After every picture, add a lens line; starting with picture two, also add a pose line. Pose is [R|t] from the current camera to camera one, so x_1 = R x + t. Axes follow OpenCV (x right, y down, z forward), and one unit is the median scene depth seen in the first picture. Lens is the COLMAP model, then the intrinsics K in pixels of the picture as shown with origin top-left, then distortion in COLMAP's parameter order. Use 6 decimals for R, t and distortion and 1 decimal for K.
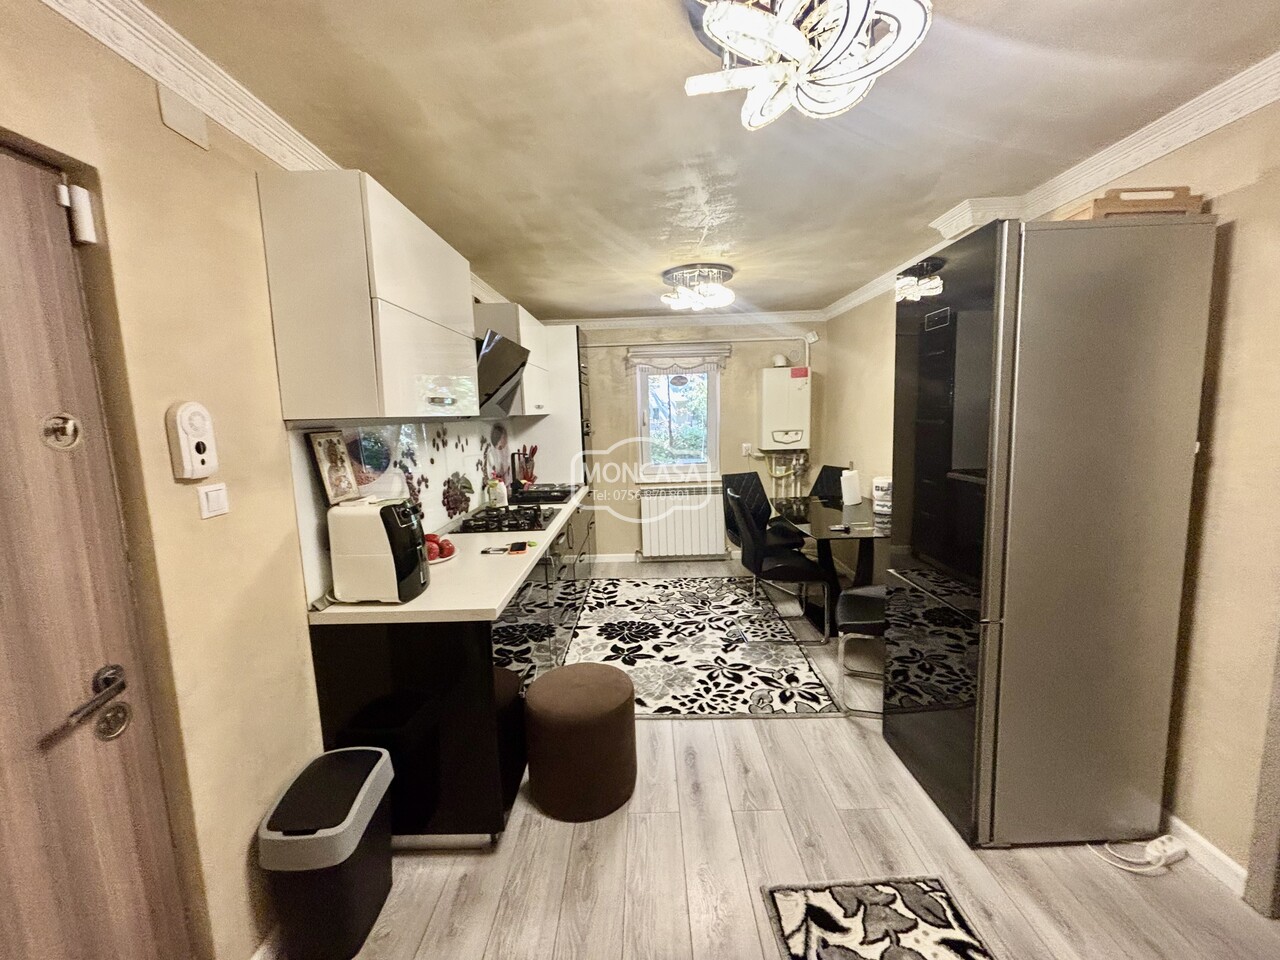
lens RADIAL K [[517.5, 0, 634.1], [0, 517.5, 474.9], [0, 0, 1]] dist [0.006811, -0.001448]
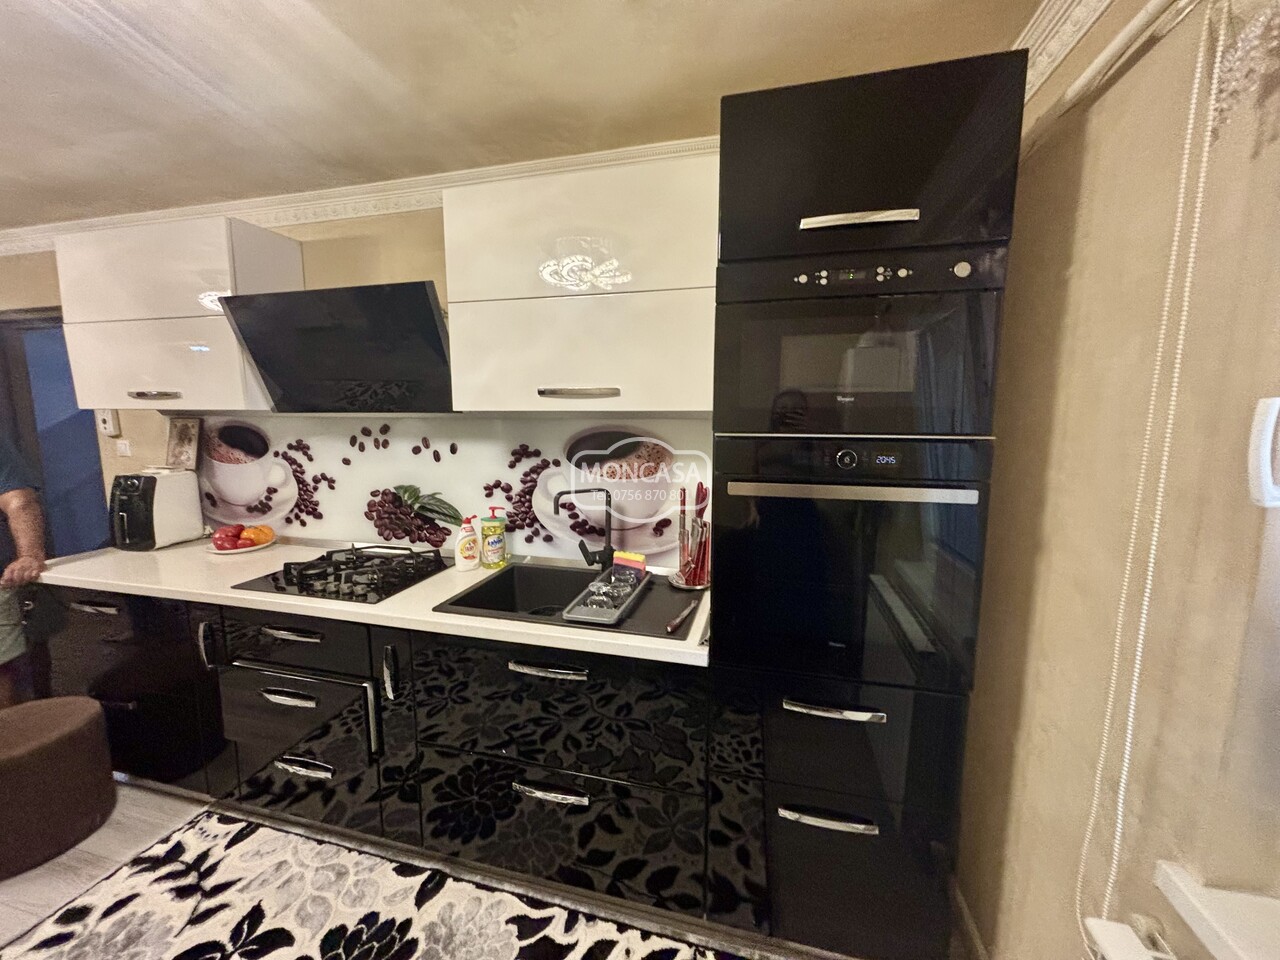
lens RADIAL K [[517.5, 0, 634.4], [0, 517.5, 477.4], [0, 0, 1]] dist [0.006811, -0.001448]
pose [[-0.237856, 0.154666, -0.958907, 0.294655], [-0.112115, 0.976270, 0.185276, -0.195468], [0.964808, 0.151577, -0.214872, 1.512290]]
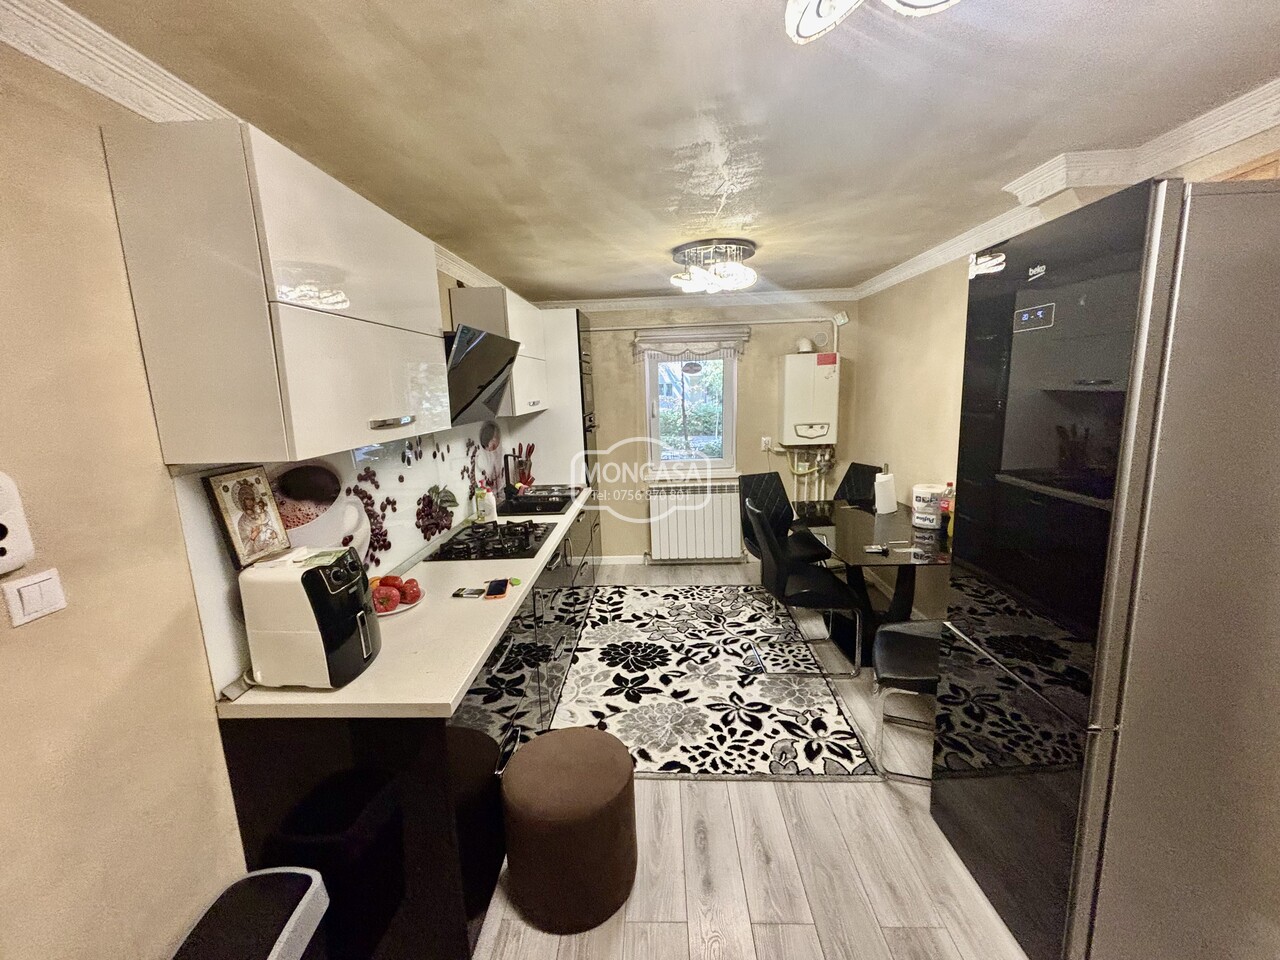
lens RADIAL K [[517.5, 0, 633.8], [0, 517.5, 475.3], [0, 0, 1]] dist [0.006811, -0.001448]
pose [[0.999638, 0.000893, -0.026872, 0.016254], [0.000488, 0.998682, 0.051318, -0.070271], [0.026882, -0.051312, 0.998321, 0.140819]]
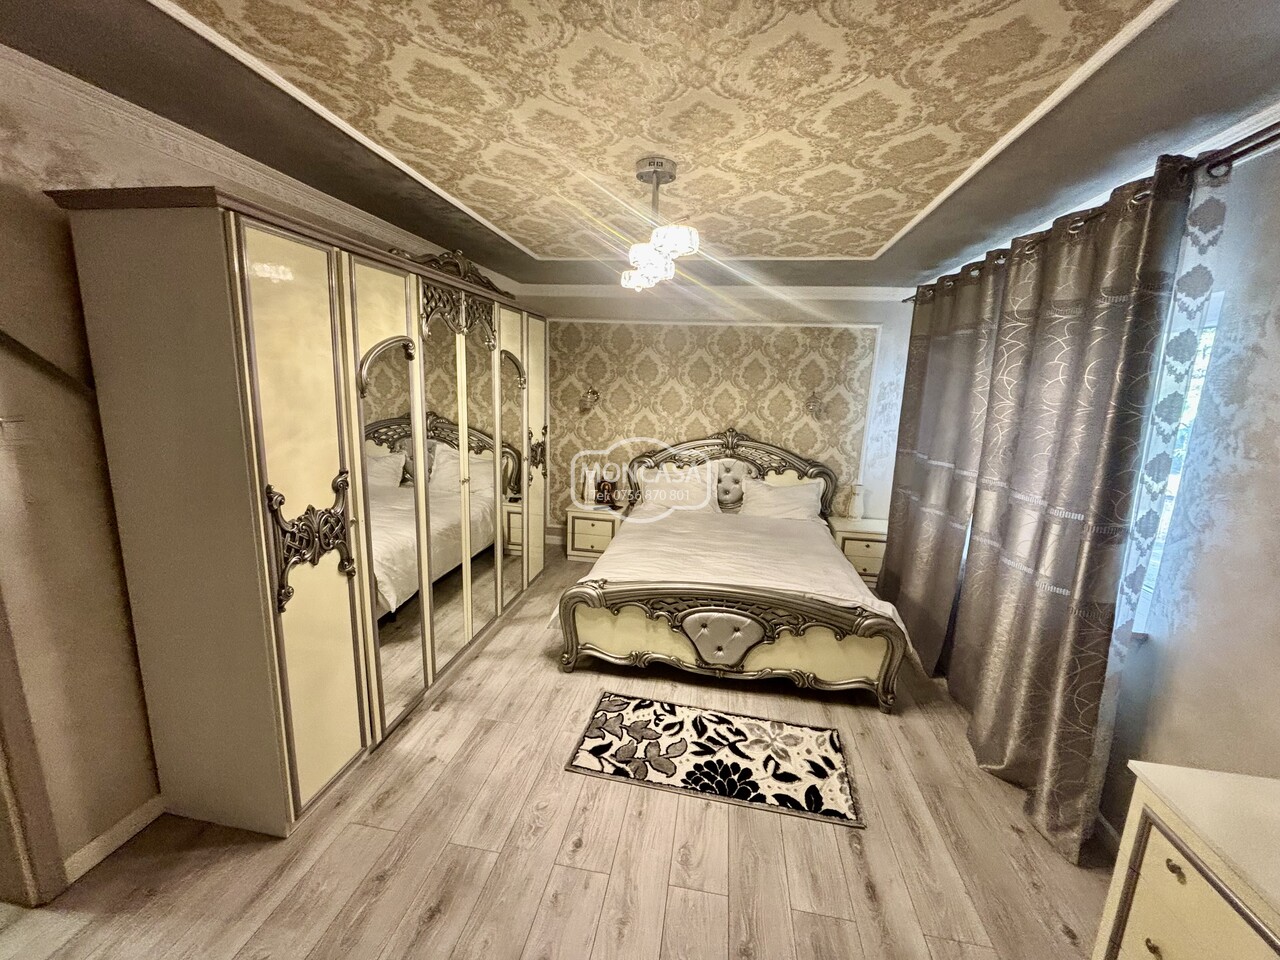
lens RADIAL K [[517.5, 0, 638.5], [0, 517.5, 470.0], [0, 0, 1]] dist [0.006811, -0.001448]
pose [[0.159205, -0.142571, 0.976897, -0.652350], [0.076166, 0.988342, 0.131829, -0.177647], [-0.984303, 0.053419, 0.168208, 1.183028]]
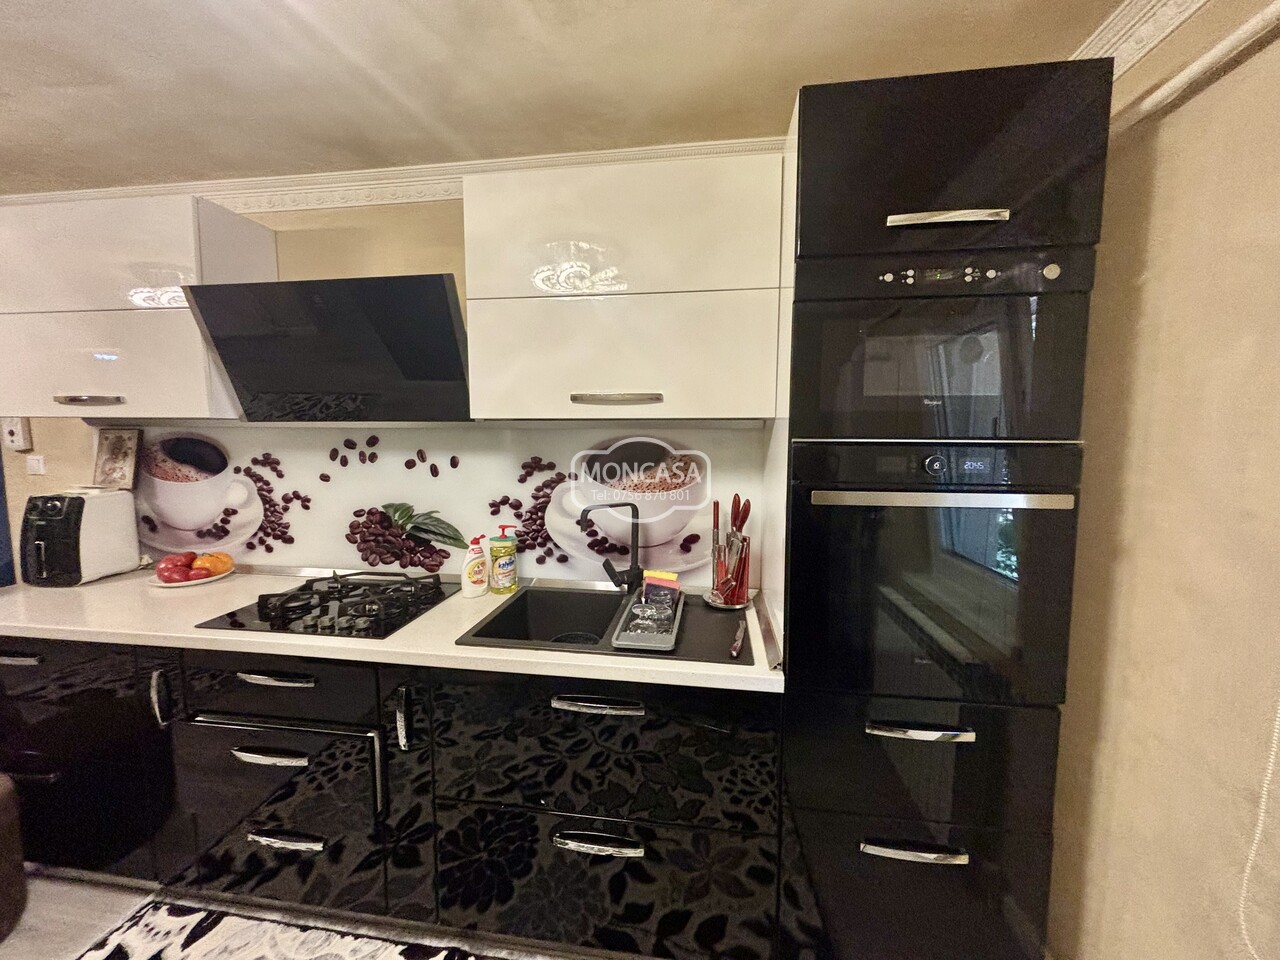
lens RADIAL K [[517.5, 0, 635.6], [0, 517.5, 477.2], [0, 0, 1]] dist [0.006811, -0.001448]
pose [[-0.125030, 0.119578, -0.984921, 0.275284], [-0.120476, 0.983535, 0.134703, -0.169169], [0.984811, 0.135501, -0.108565, 1.405389]]
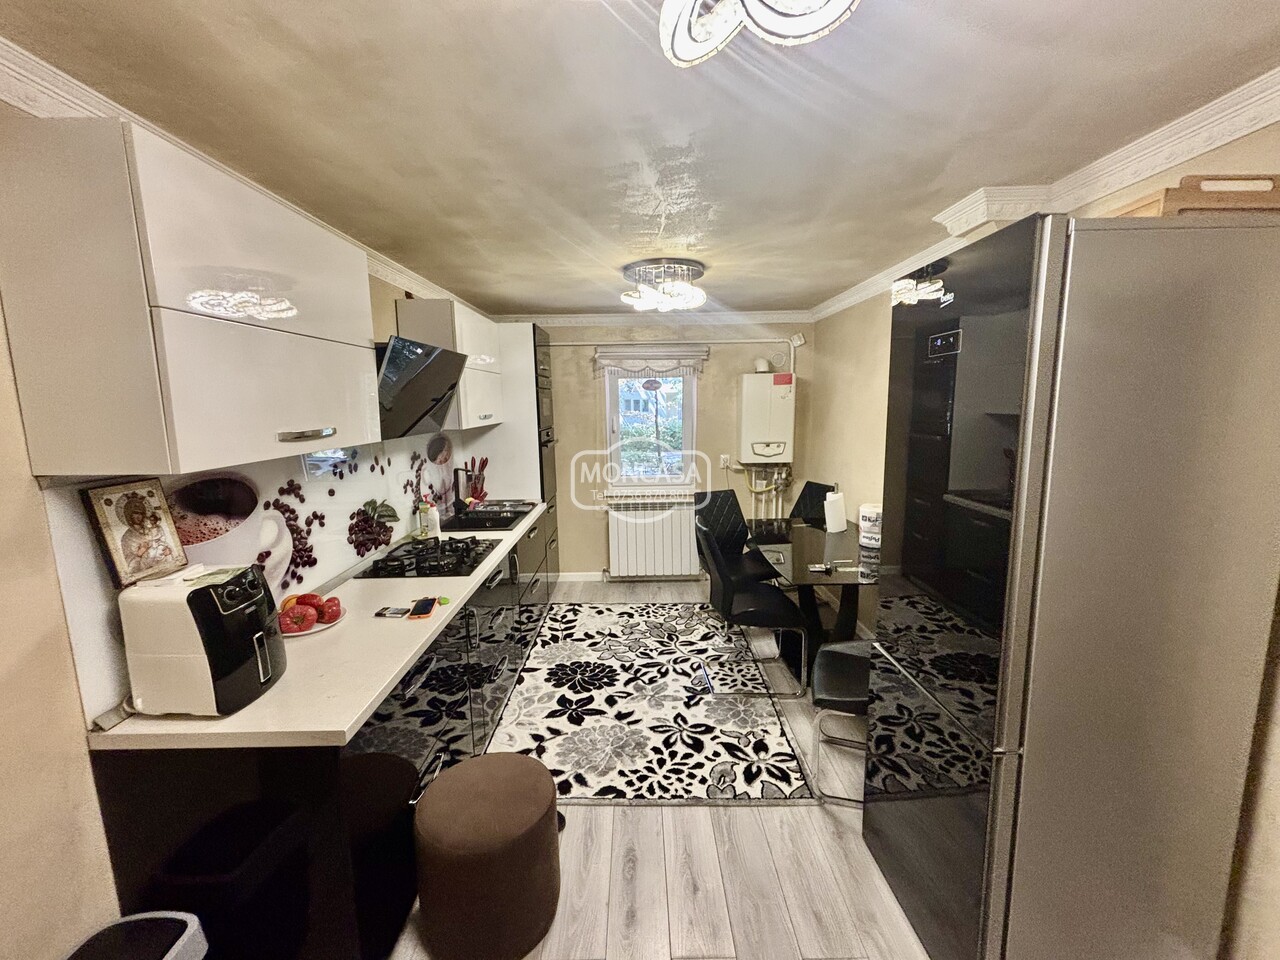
lens RADIAL K [[517.5, 0, 633.8], [0, 517.5, 475.5], [0, 0, 1]] dist [0.006811, -0.001448]
pose [[0.999771, 0.014245, 0.015980, 0.072610], [-0.014596, 0.999649, 0.022116, -0.072998], [-0.015659, -0.022344, 0.999628, 0.149560]]
